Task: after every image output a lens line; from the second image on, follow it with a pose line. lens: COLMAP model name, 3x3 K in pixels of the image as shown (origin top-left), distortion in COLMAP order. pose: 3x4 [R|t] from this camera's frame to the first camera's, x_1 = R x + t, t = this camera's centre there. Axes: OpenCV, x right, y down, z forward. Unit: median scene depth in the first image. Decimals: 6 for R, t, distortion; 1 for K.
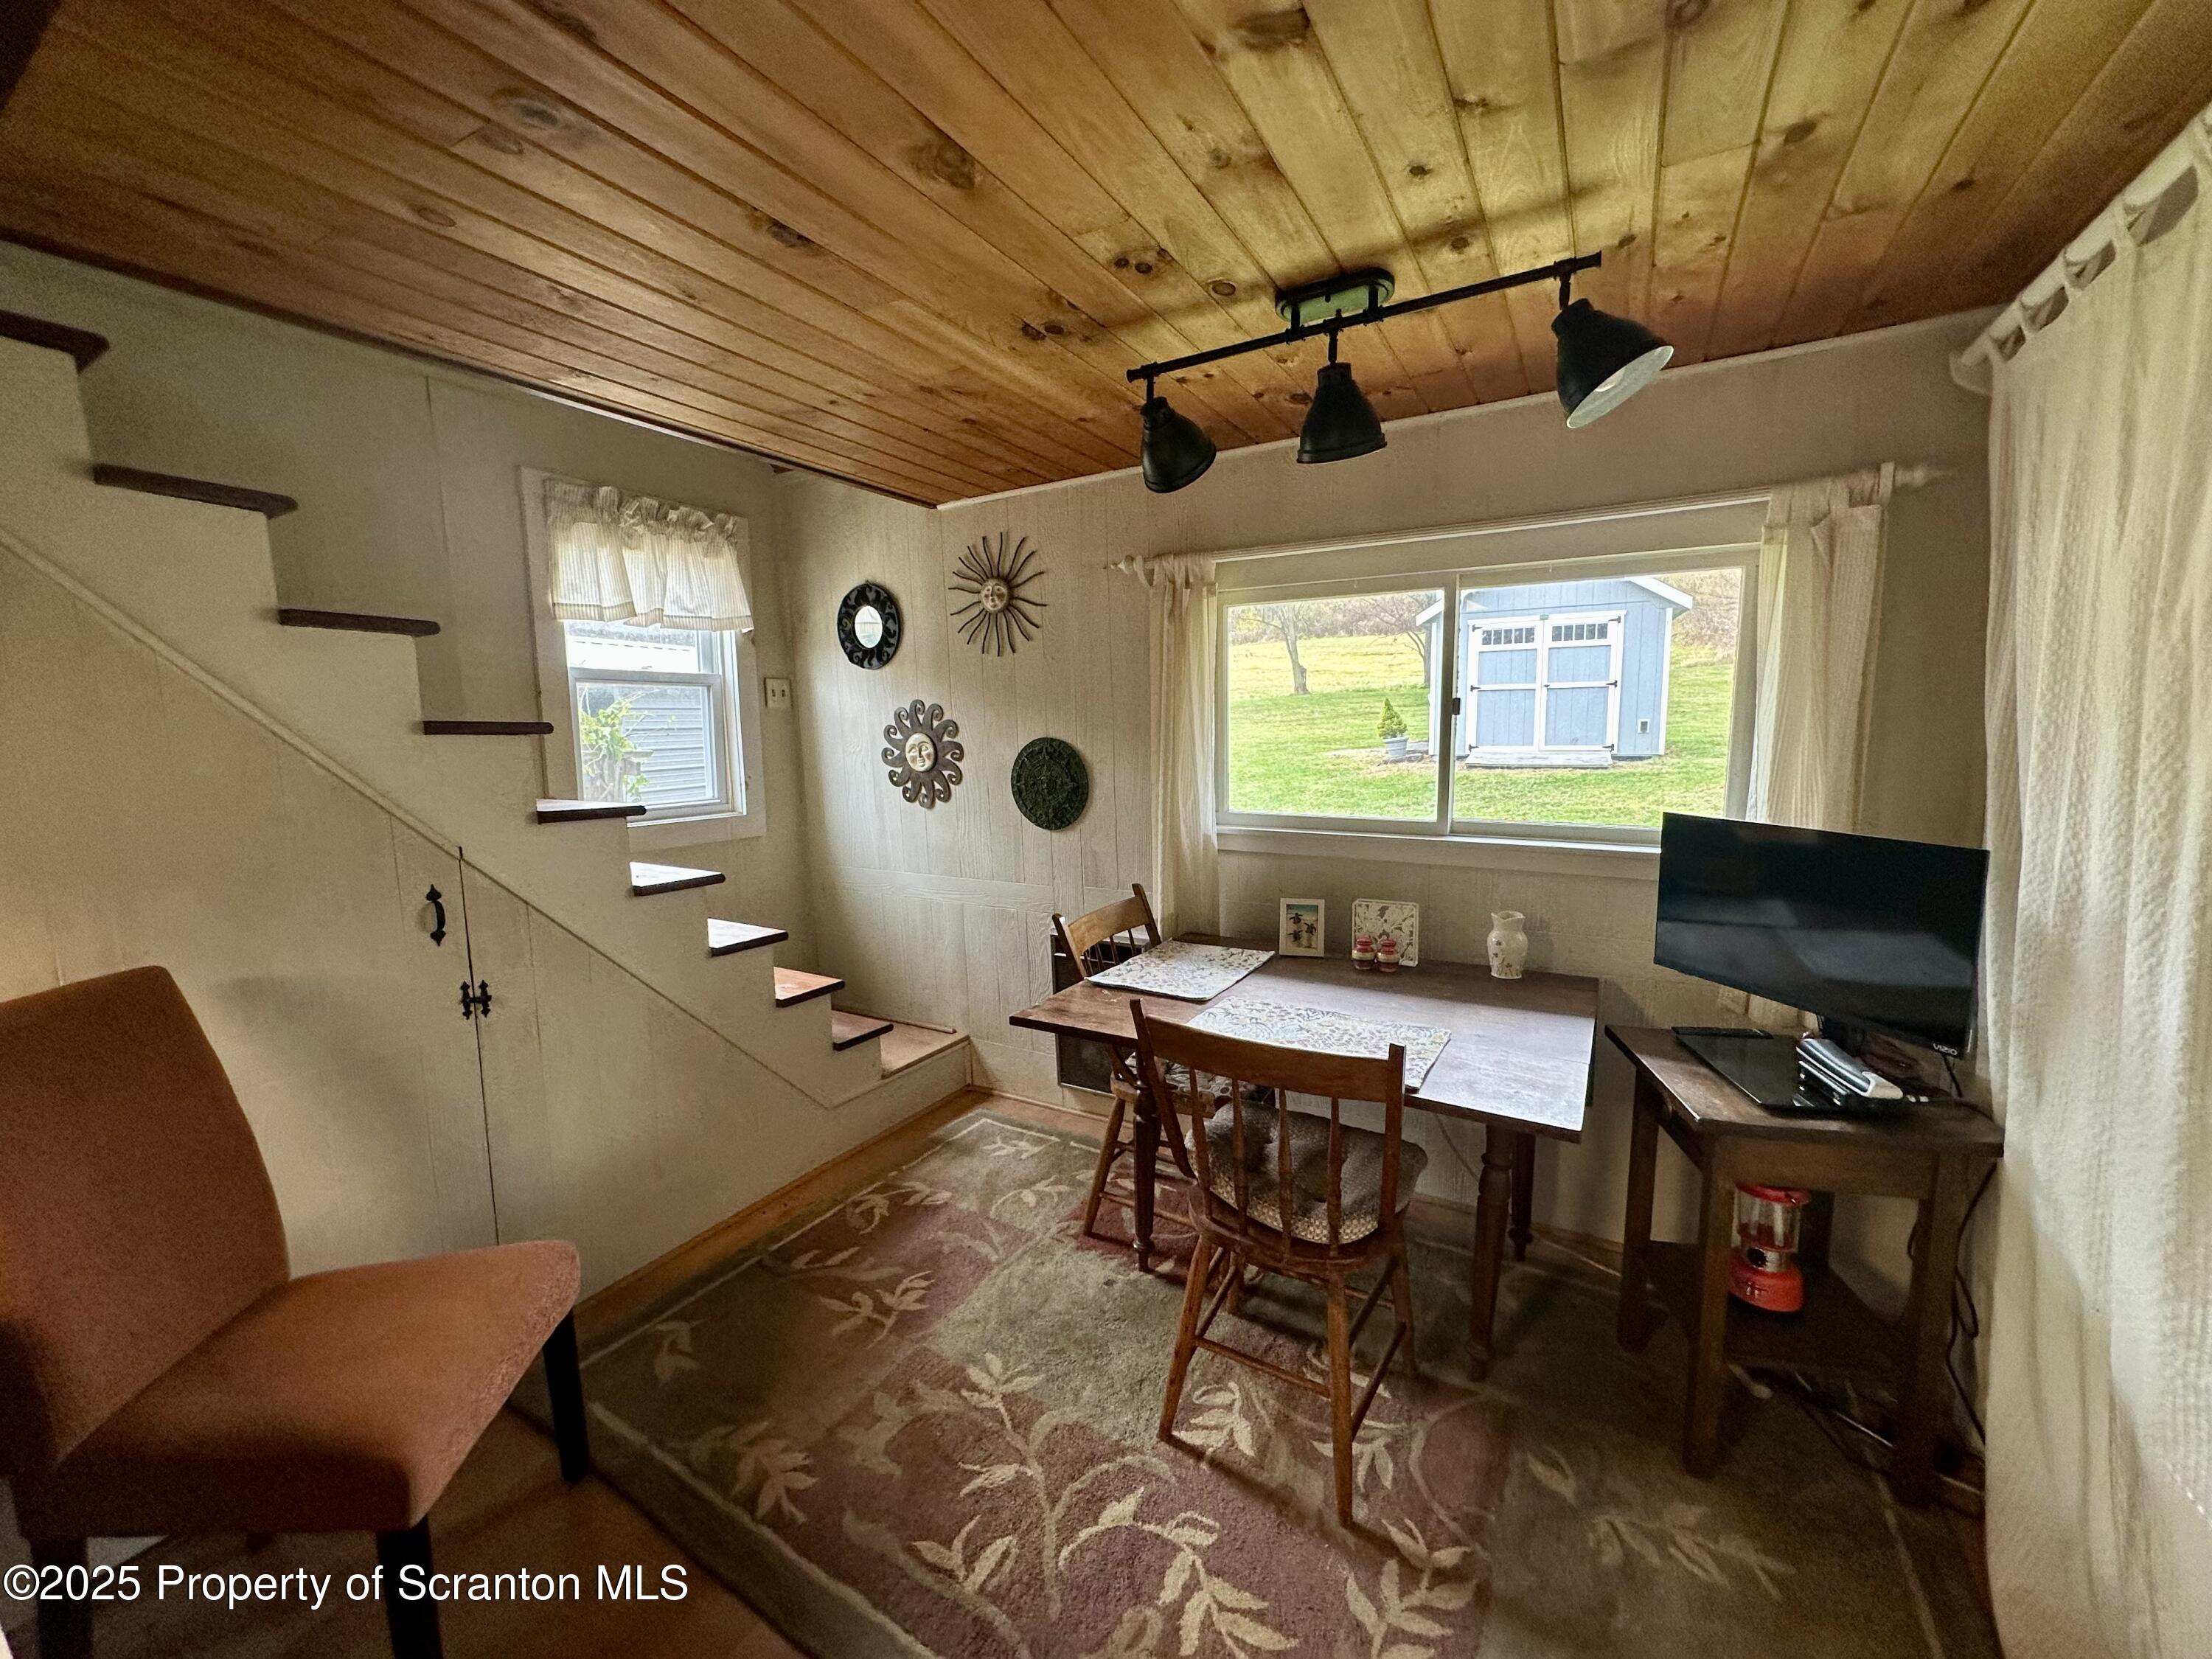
lens RADIAL K [[884.0, 0, 1106.0], [0, 884.0, 829.5], [0, 0, 1]] dist [-0.000852, -0.000353]
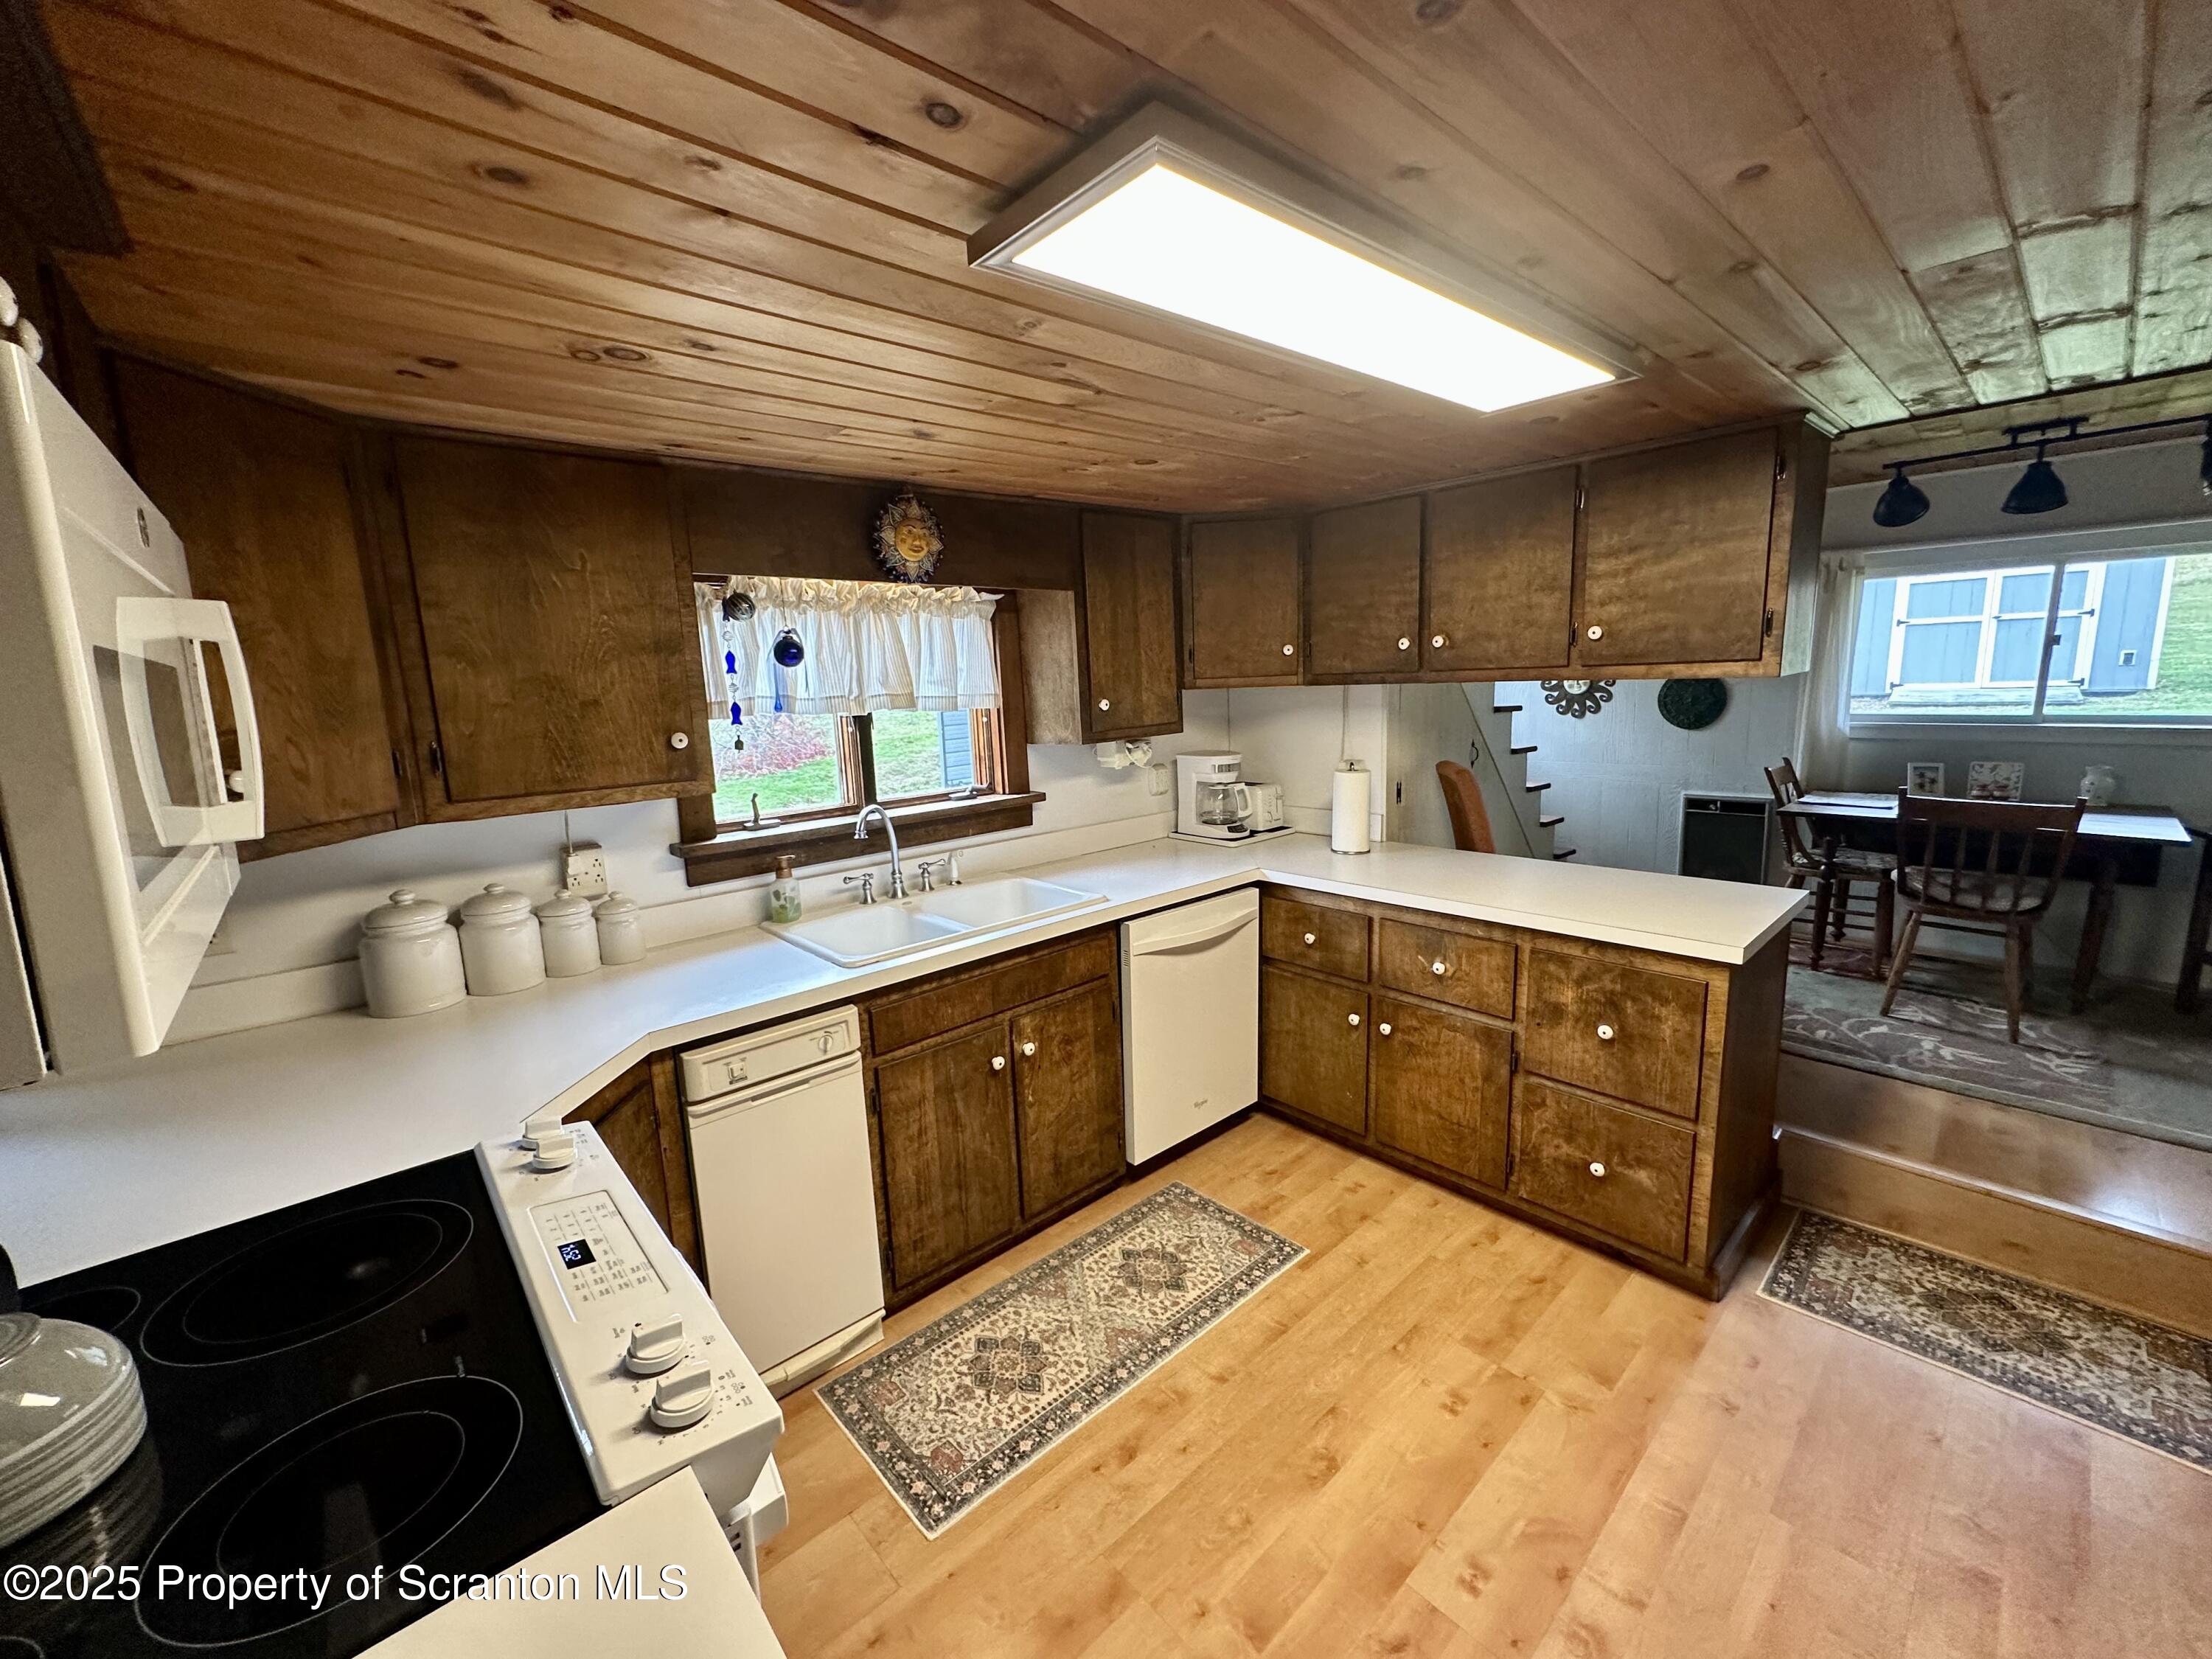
lens RADIAL K [[882.9, 0, 1106.0], [0, 882.9, 829.5], [0, 0, 1]] dist [-0.000759, -0.000054]
pose [[0.958617, 0.030072, -0.283107, -0.778105], [-0.014814, 0.998327, 0.055884, 0.135287], [0.284314, -0.049377, 0.957459, -1.009579]]
